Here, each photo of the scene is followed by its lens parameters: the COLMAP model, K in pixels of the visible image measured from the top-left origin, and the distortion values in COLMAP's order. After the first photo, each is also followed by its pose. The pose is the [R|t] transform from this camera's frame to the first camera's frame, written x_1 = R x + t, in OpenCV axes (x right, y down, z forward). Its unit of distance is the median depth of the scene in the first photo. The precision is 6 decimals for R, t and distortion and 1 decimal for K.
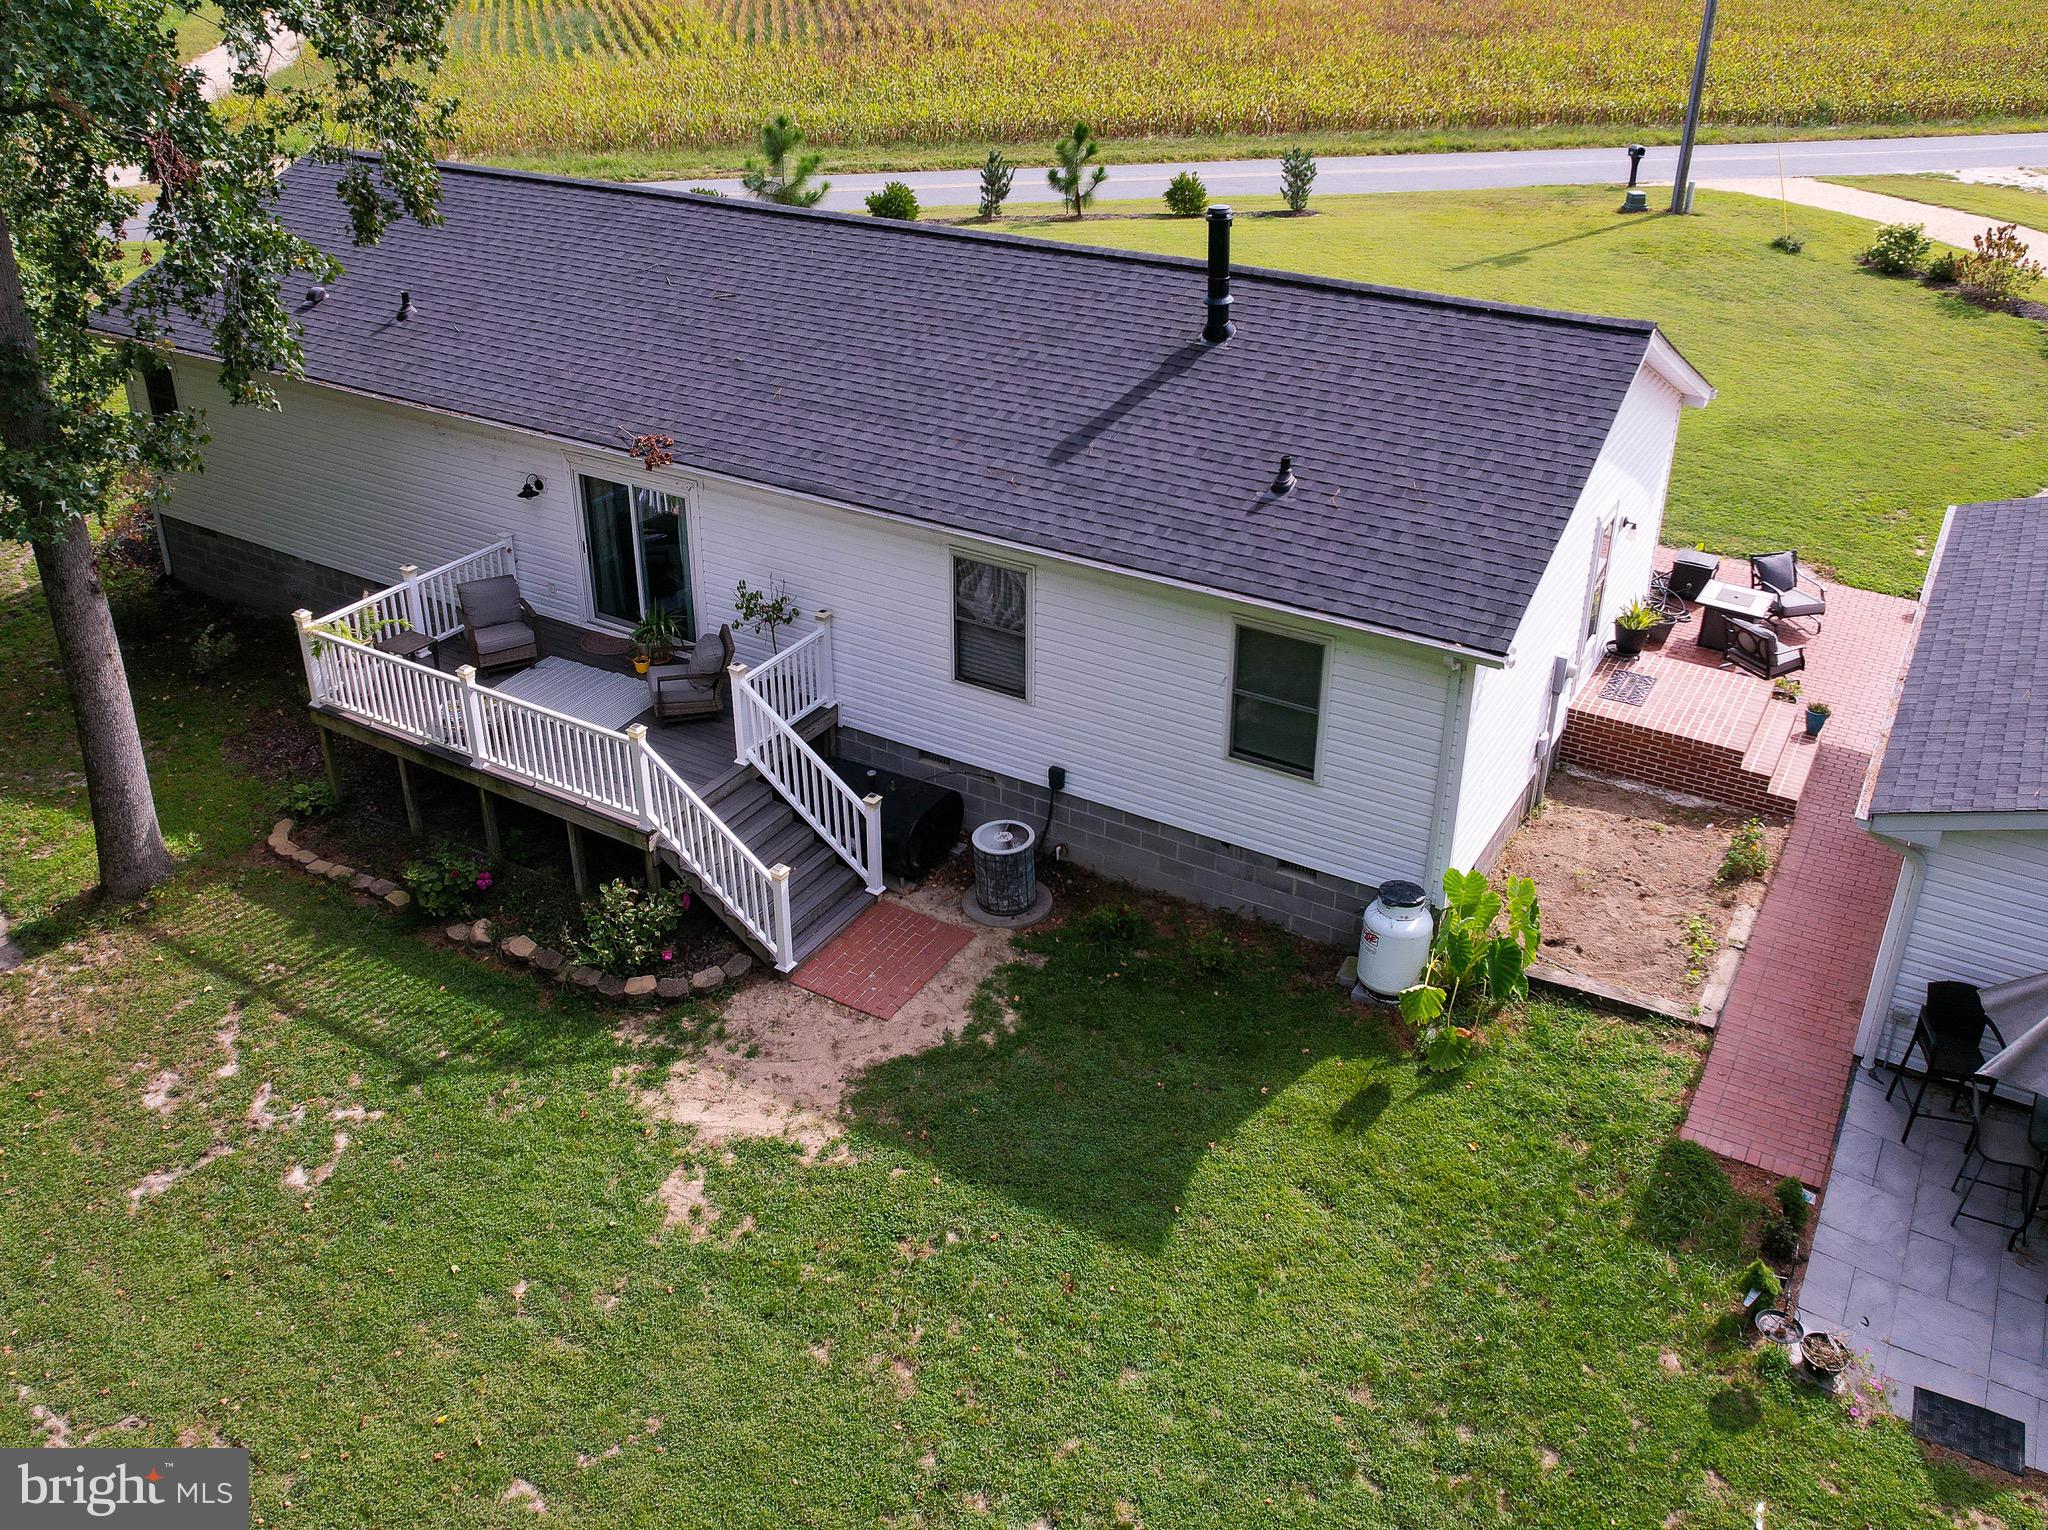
lens RADIAL K [[1724.3, 0, 1027.9], [0, 1724.3, 630.2], [0, 0, 1]] dist [-0.082938, 0.079839]
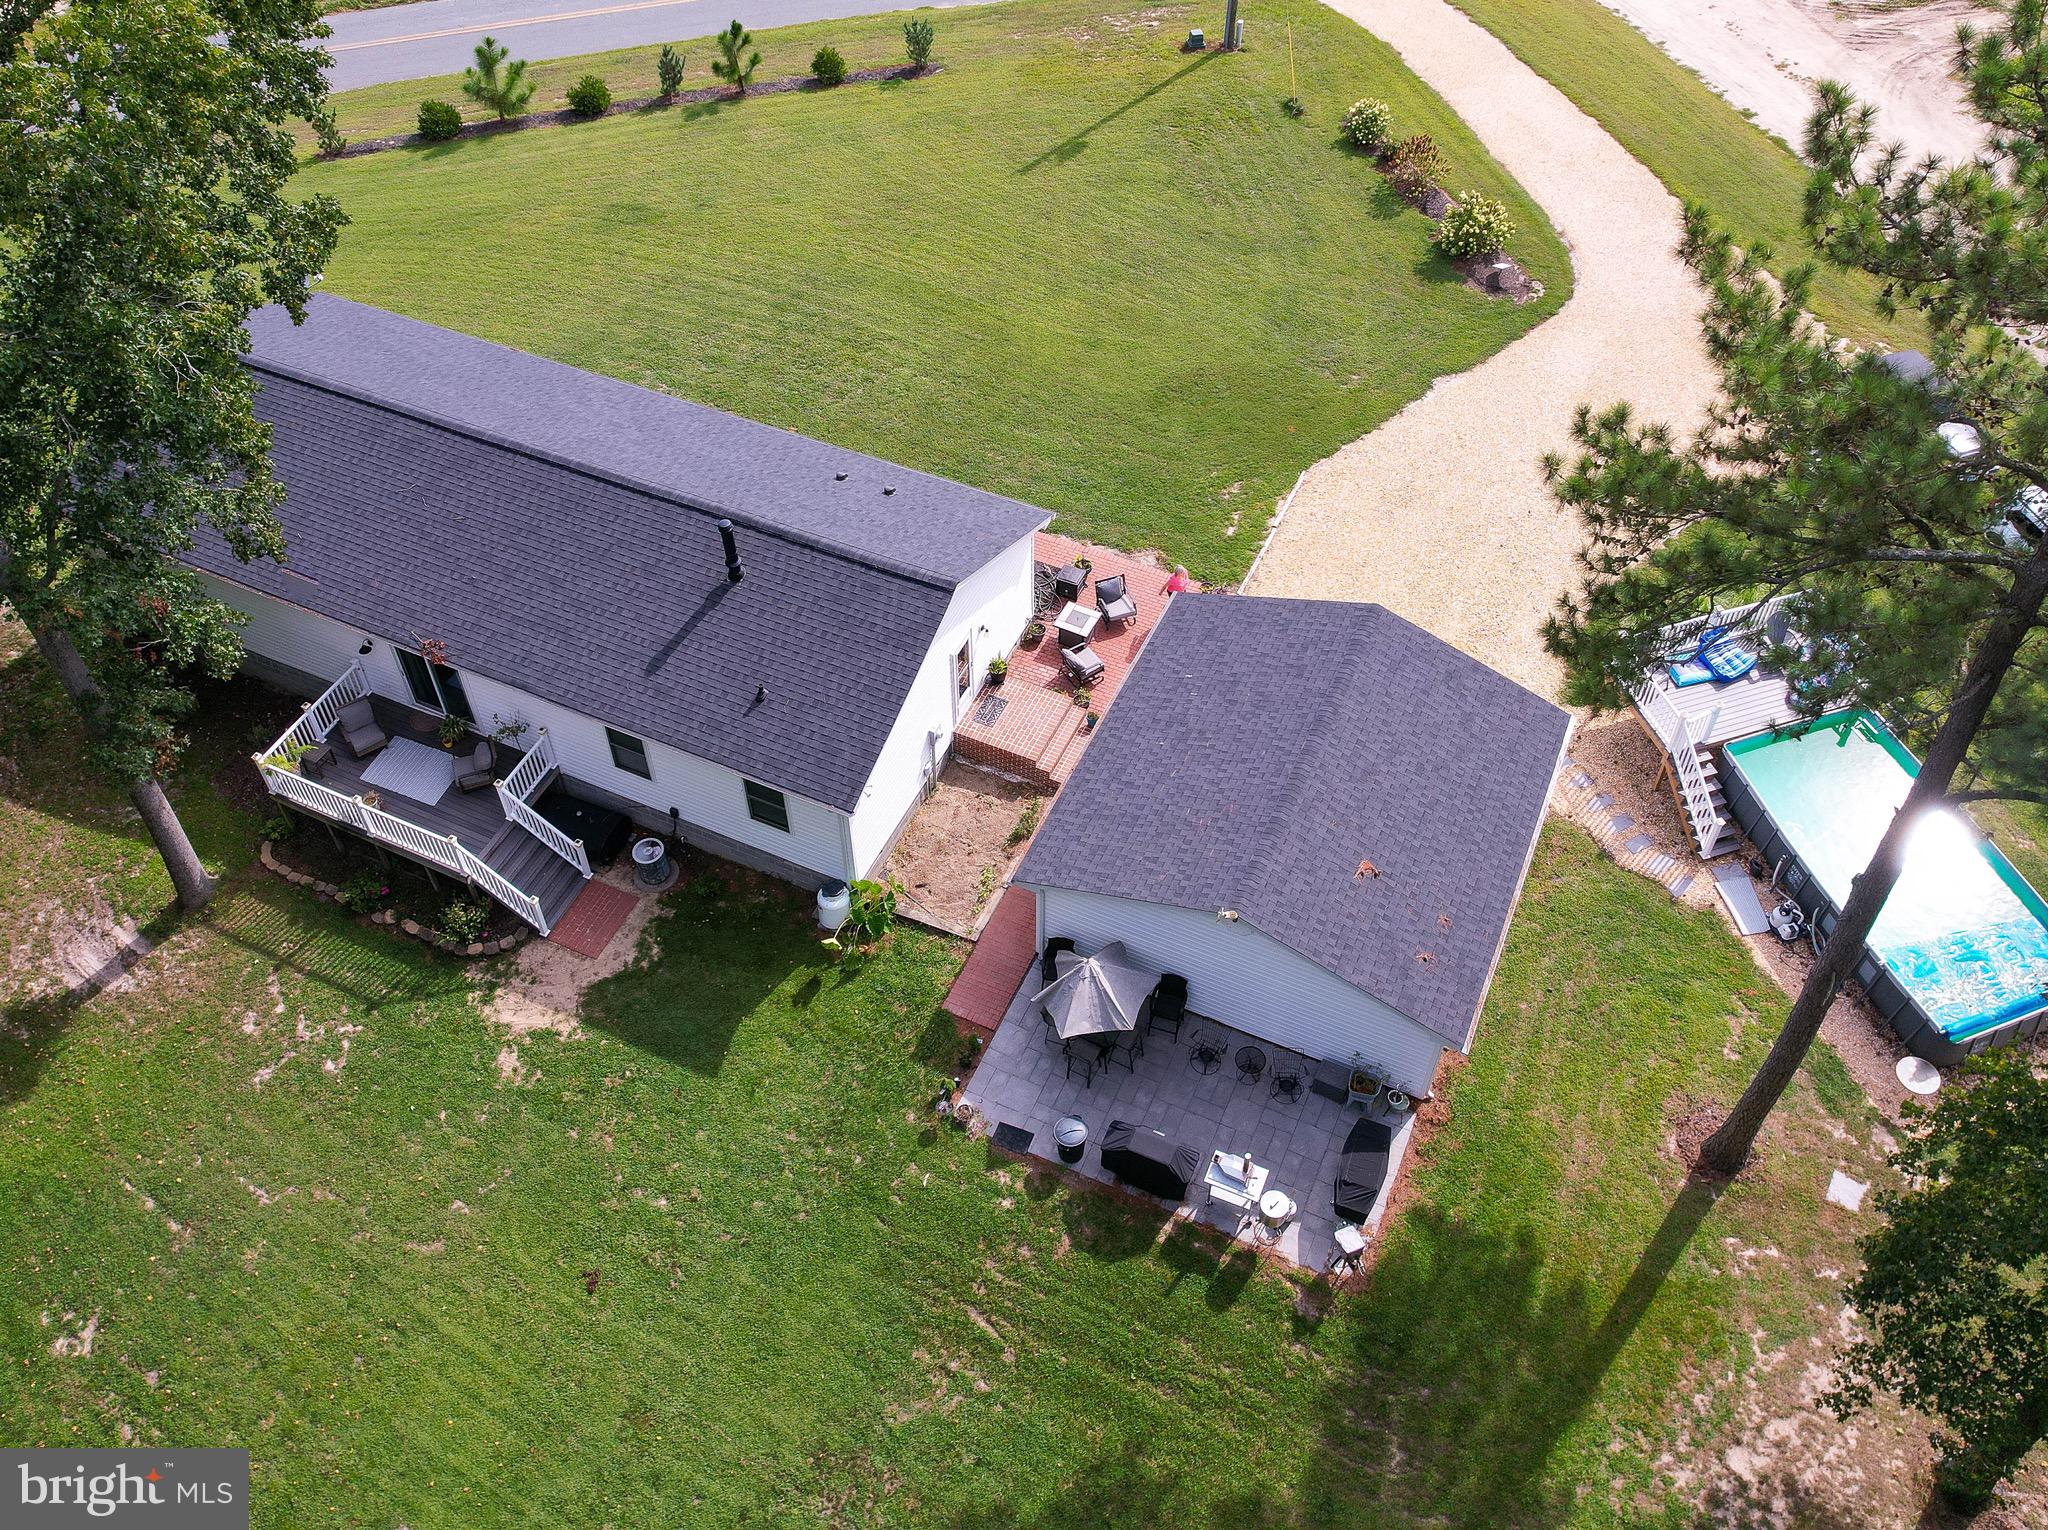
lens RADIAL K [[1712.3, 0, 1029.8], [0, 1712.3, 638.8], [0, 0, 1]] dist [-0.046680, -0.011583]
pose [[0.994017, -0.083009, 0.070986, 0.338548], [0.052525, 0.933132, 0.355677, -0.873864], [-0.095764, -0.349820, 0.931909, -0.880178]]
